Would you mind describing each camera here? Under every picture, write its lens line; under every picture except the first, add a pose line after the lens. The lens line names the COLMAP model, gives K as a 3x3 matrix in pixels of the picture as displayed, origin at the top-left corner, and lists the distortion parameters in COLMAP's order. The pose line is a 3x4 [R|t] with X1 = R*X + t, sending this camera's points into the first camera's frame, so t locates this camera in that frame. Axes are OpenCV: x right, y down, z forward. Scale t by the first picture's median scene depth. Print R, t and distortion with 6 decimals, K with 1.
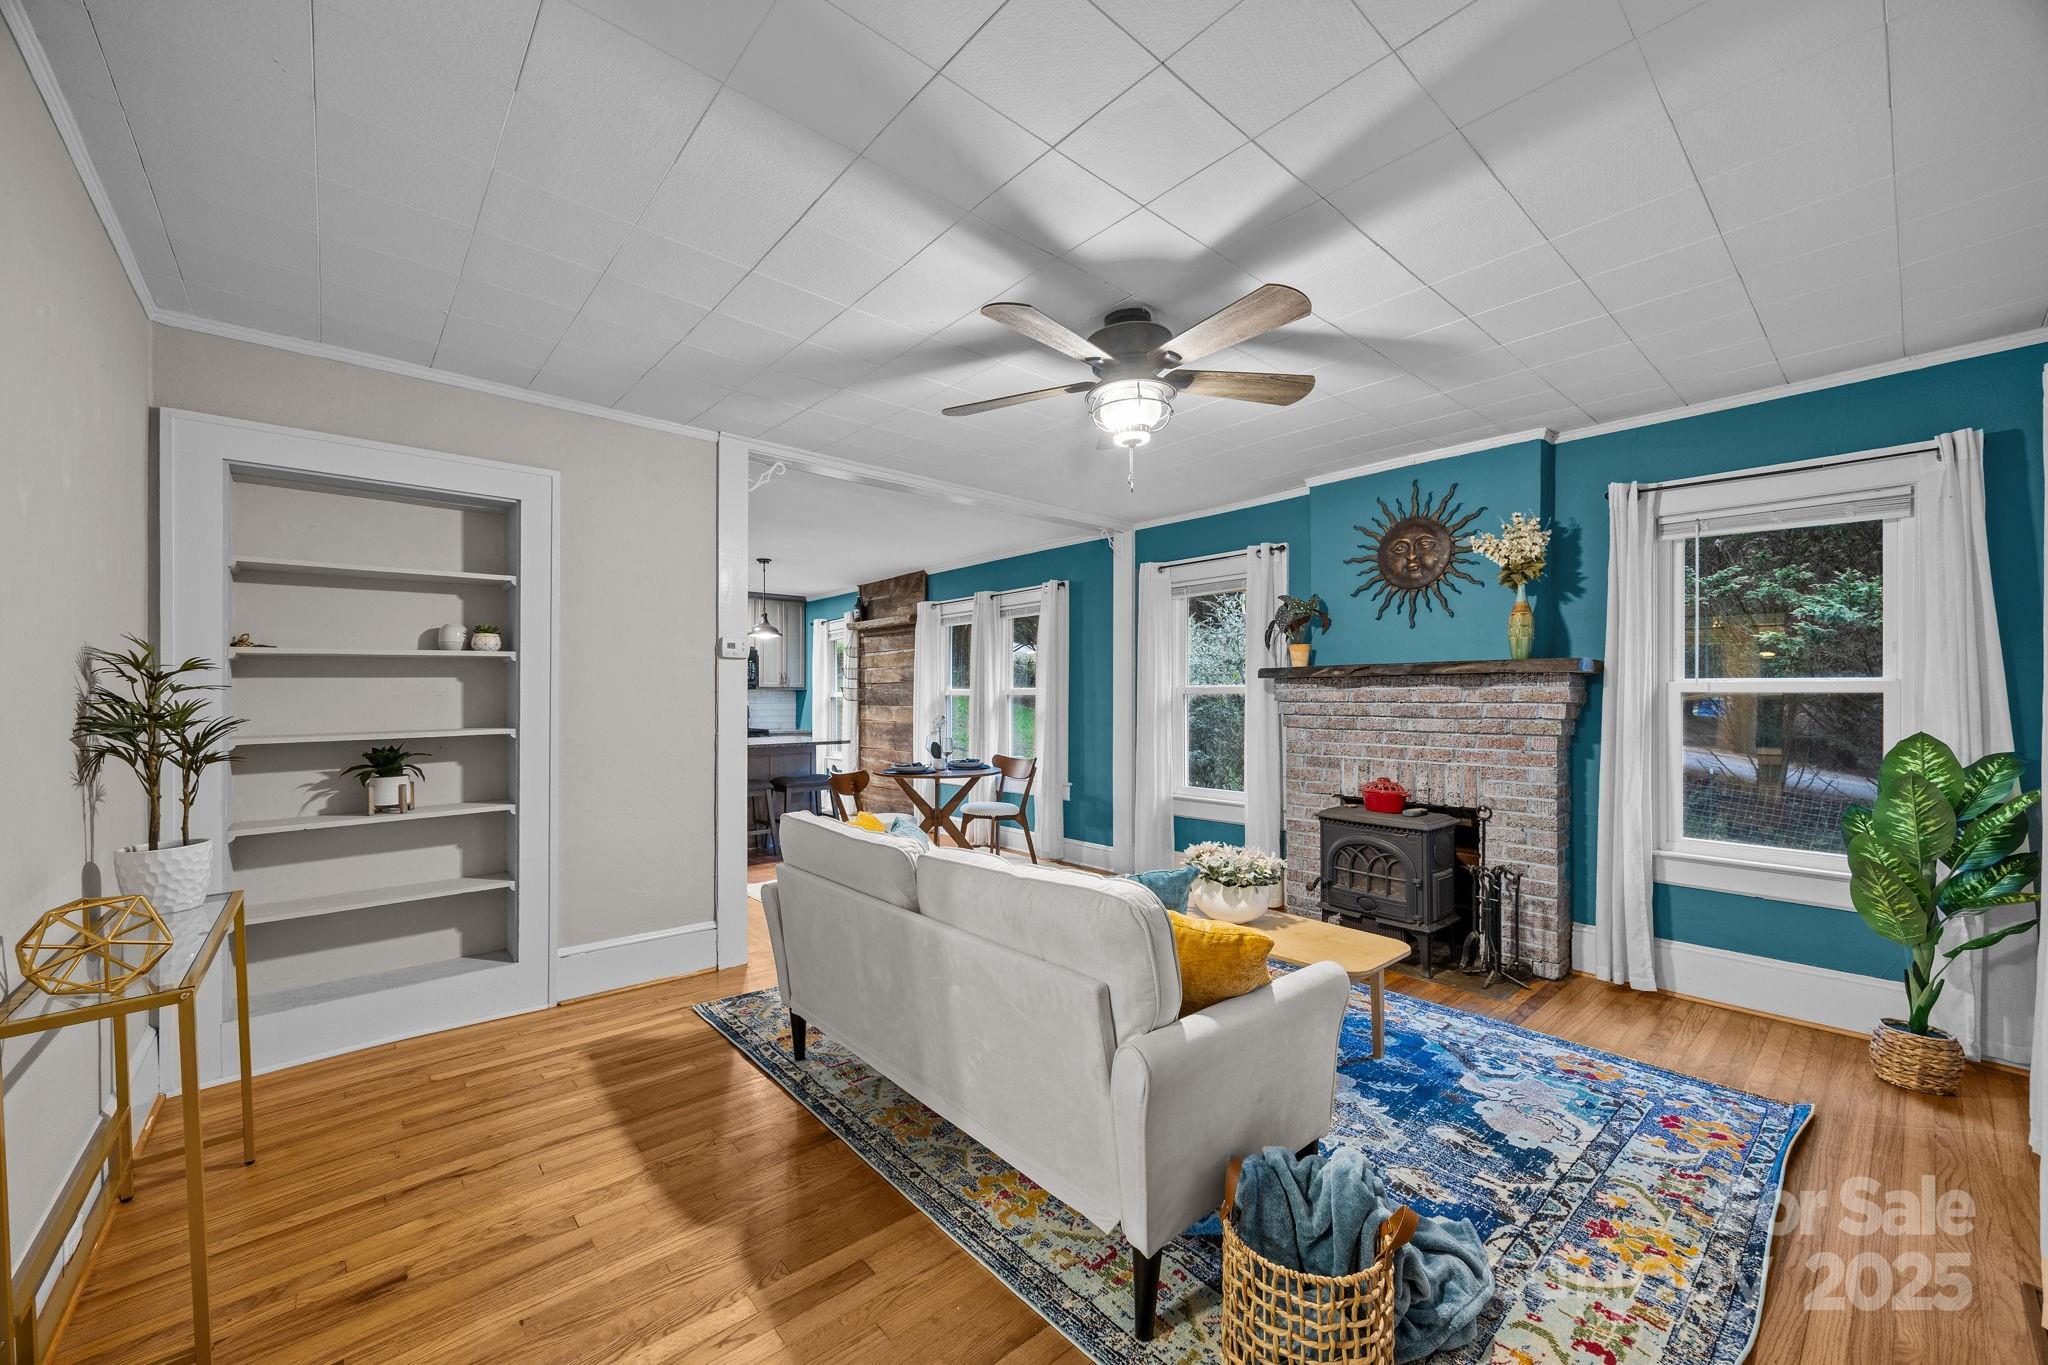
lens RADIAL K [[787.3, 0, 1023.6], [0, 787.3, 695.7], [0, 0, 1]] dist [0.001080, 0.000345]
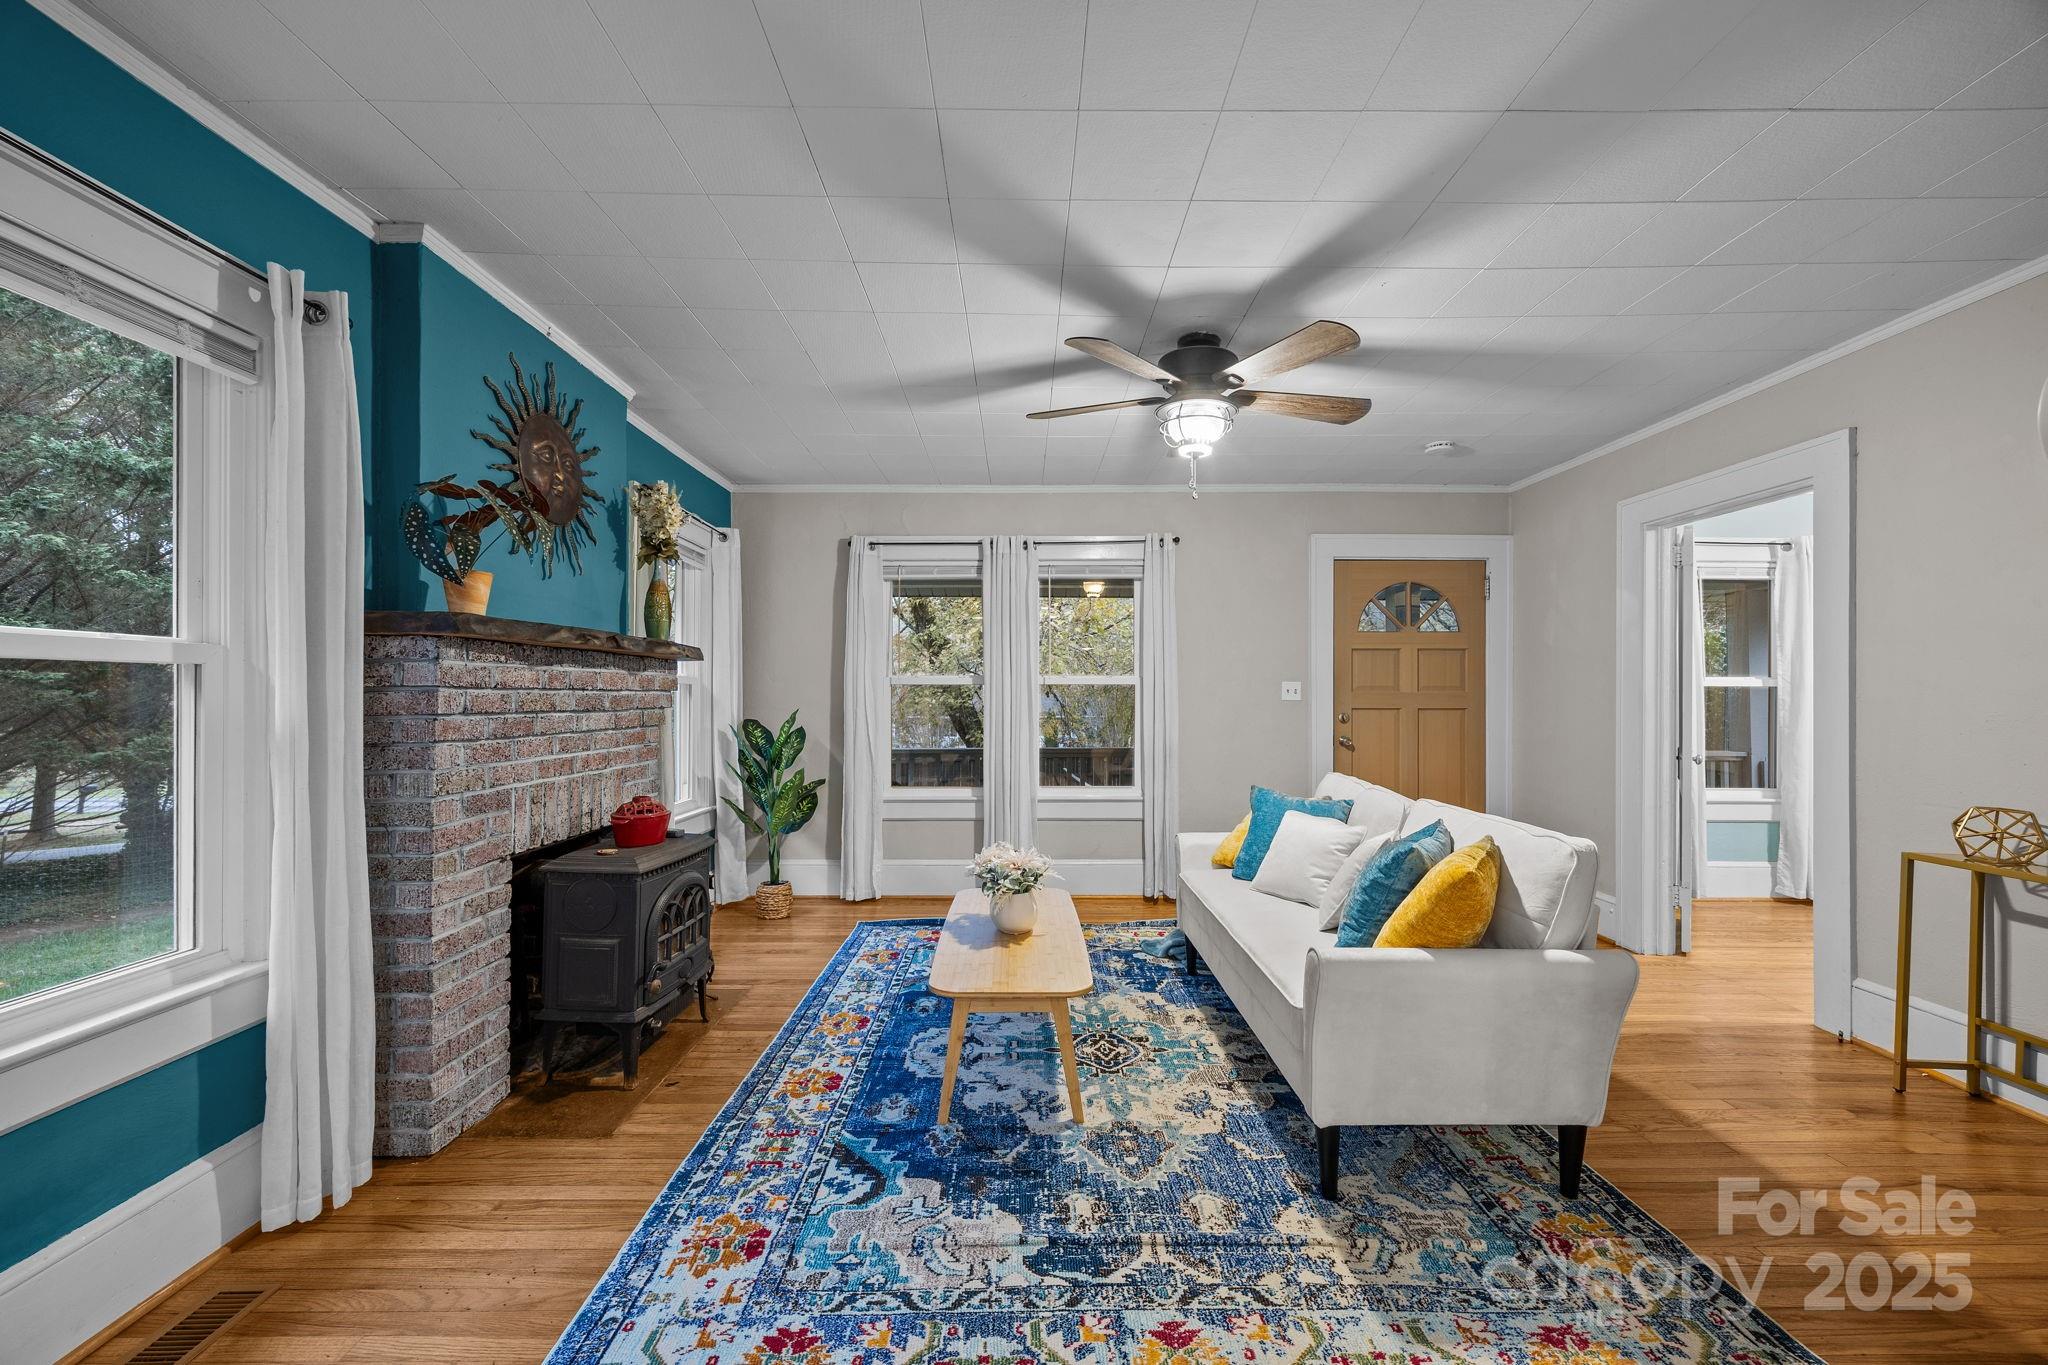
lens RADIAL K [[787.3, 0, 1023.6], [0, 787.3, 695.7], [0, 0, 1]] dist [0.001080, 0.000345]
pose [[-0.753475, -0.000791, 0.657476, -0.206448], [-0.004805, 0.999979, -0.004303, 0.011463], [-0.657459, -0.006402, -0.753463, 1.011418]]
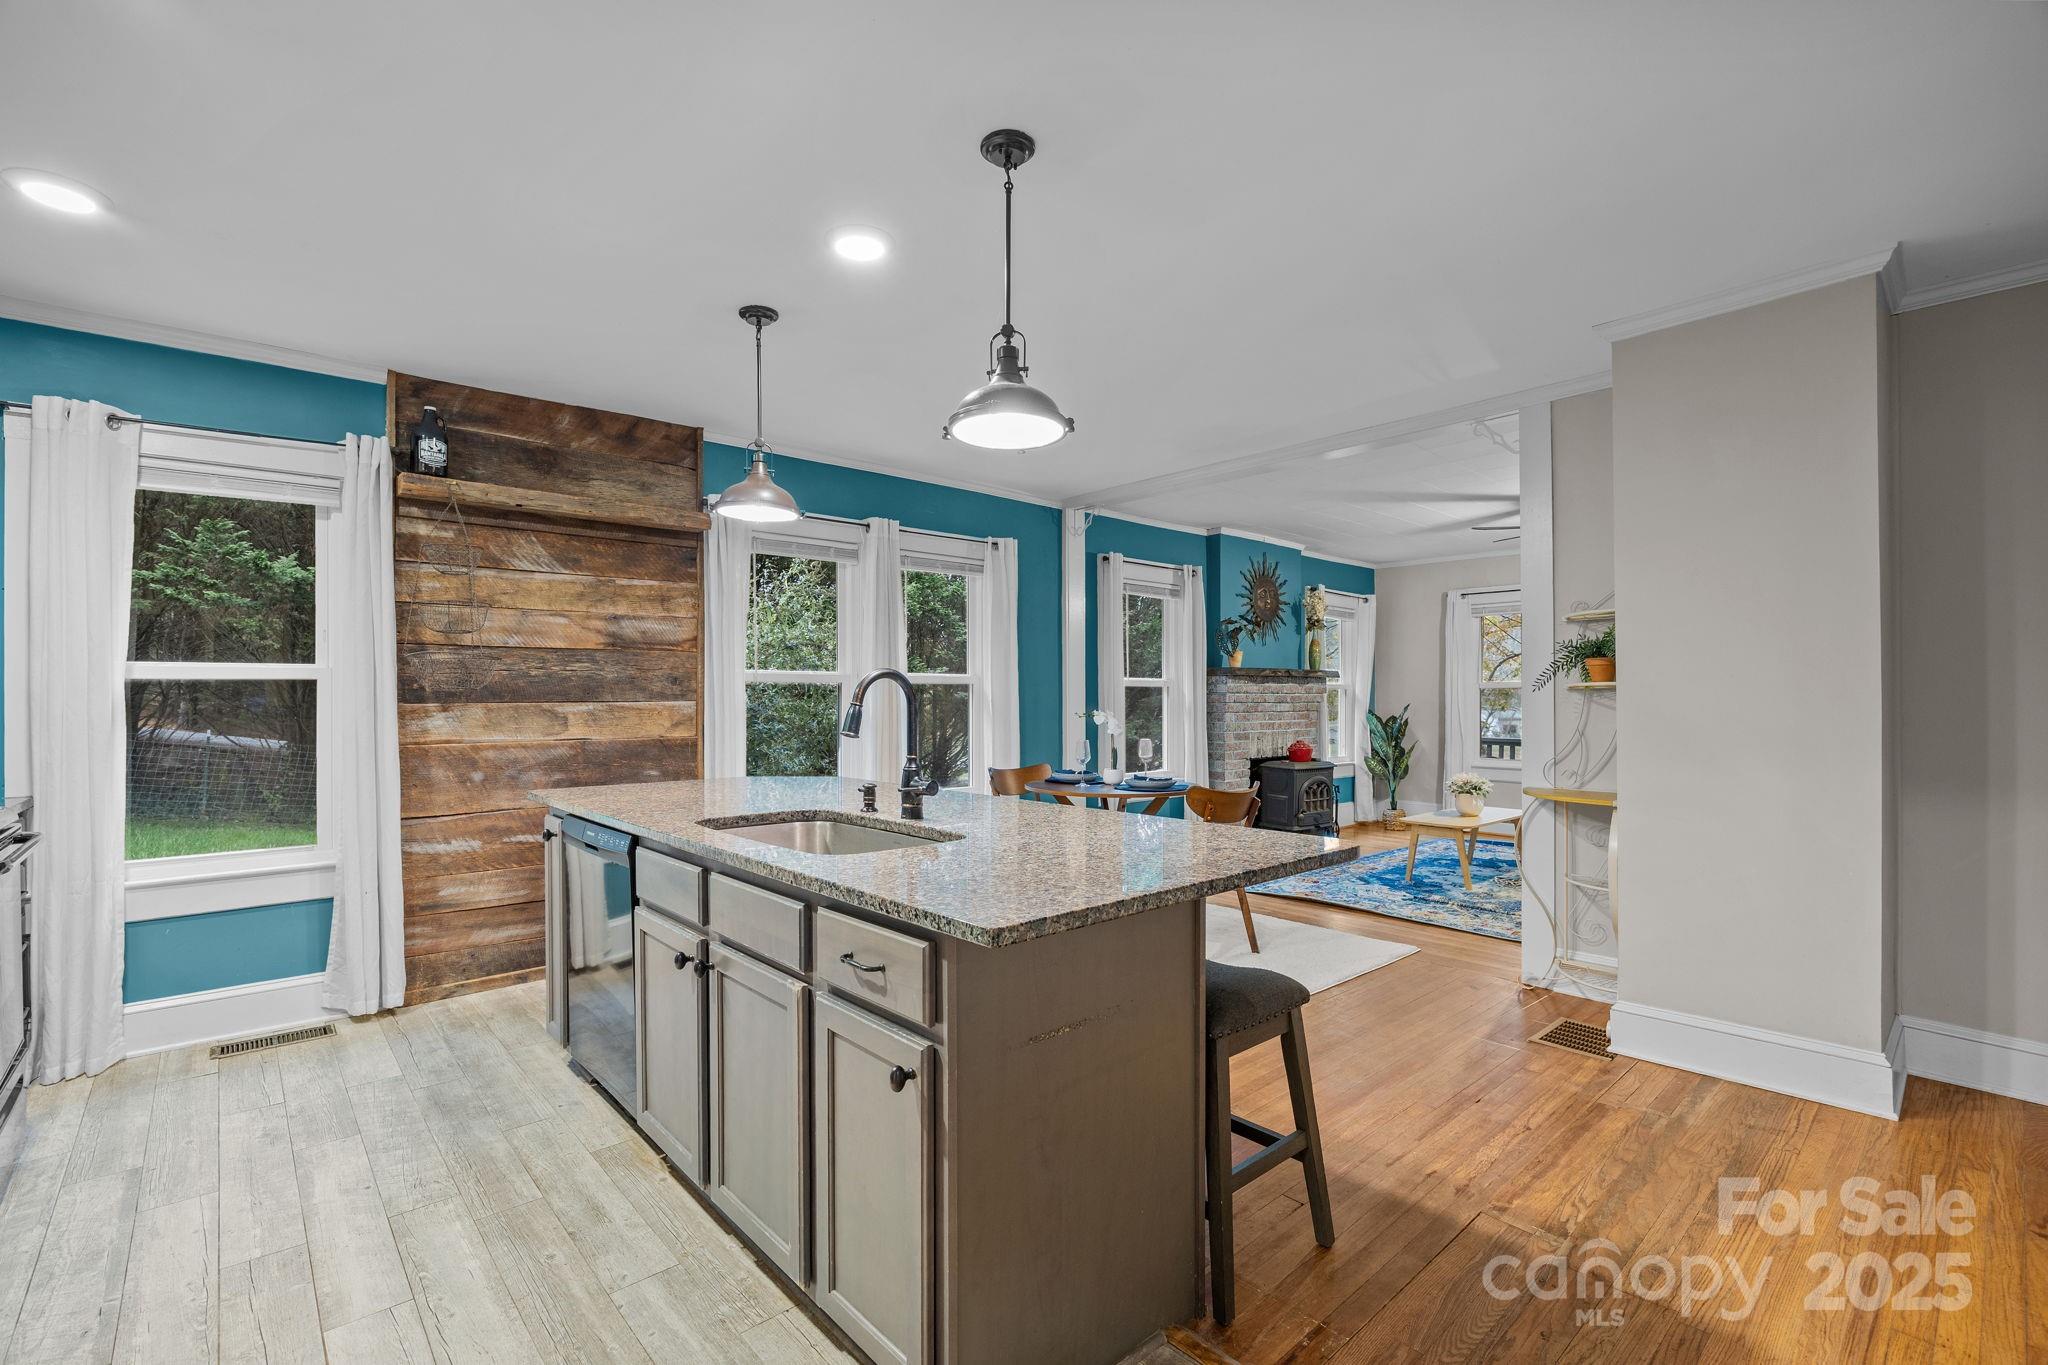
lens RADIAL K [[907.8, 0, 1020.3], [0, 907.8, 688.1], [0, 0, 1]] dist [-0.015092, 0.000867]
pose [[-0.000564, 0.008680, 0.999962, -1.060854], [-0.005094, 0.999949, -0.008683, 0.012705], [-0.999987, -0.005099, -0.000520, 1.211177]]
